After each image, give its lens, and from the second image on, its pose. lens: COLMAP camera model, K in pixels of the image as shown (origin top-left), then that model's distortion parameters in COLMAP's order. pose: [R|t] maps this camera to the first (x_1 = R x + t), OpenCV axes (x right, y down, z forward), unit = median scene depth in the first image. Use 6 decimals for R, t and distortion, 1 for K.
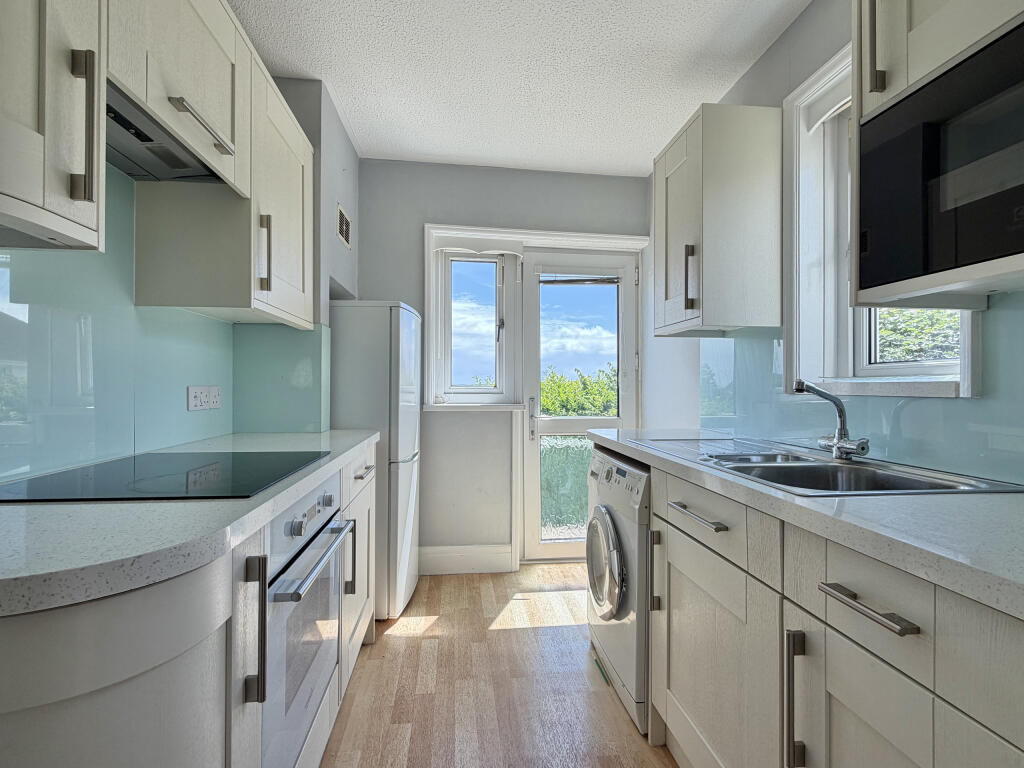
lens RADIAL K [[475.0, 0, 505.0], [0, 475.0, 383.5], [0, 0, 1]] dist [0.000492, -0.000597]
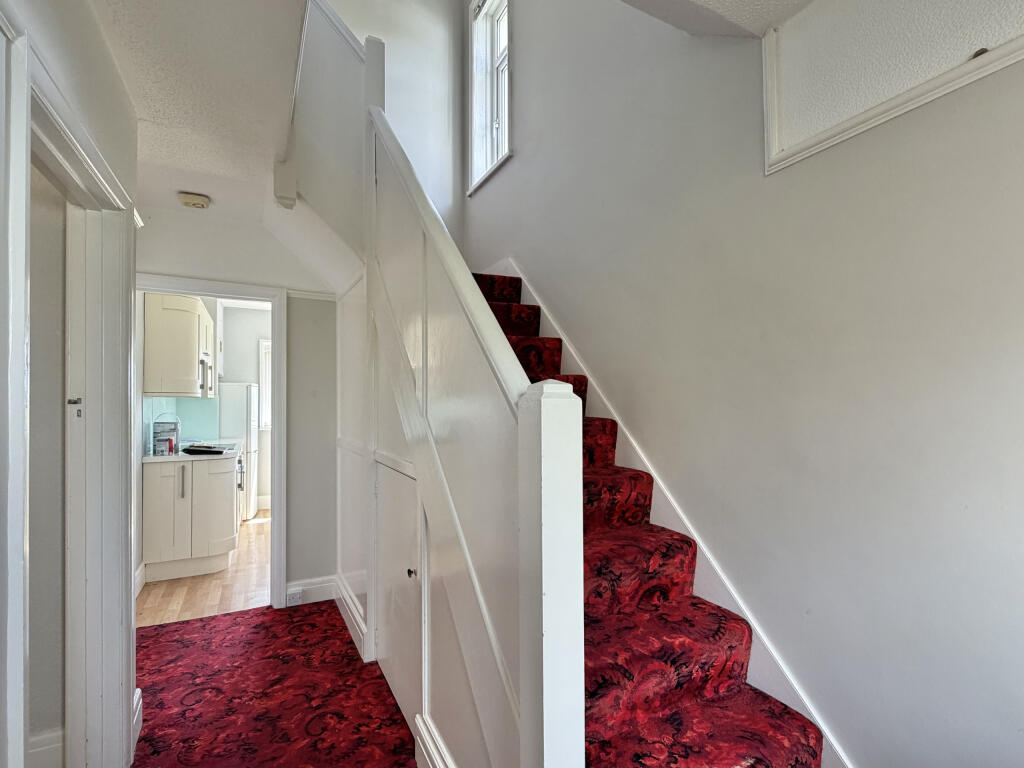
lens RADIAL K [[475.0, 0, 505.0], [0, 475.0, 383.5], [0, 0, 1]] dist [0.000492, -0.000597]
pose [[0.937330, -0.002219, 0.348436, 0.167568], [0.012621, 0.999540, -0.027587, -0.110571], [-0.348215, 0.030256, 0.936926, -2.063284]]
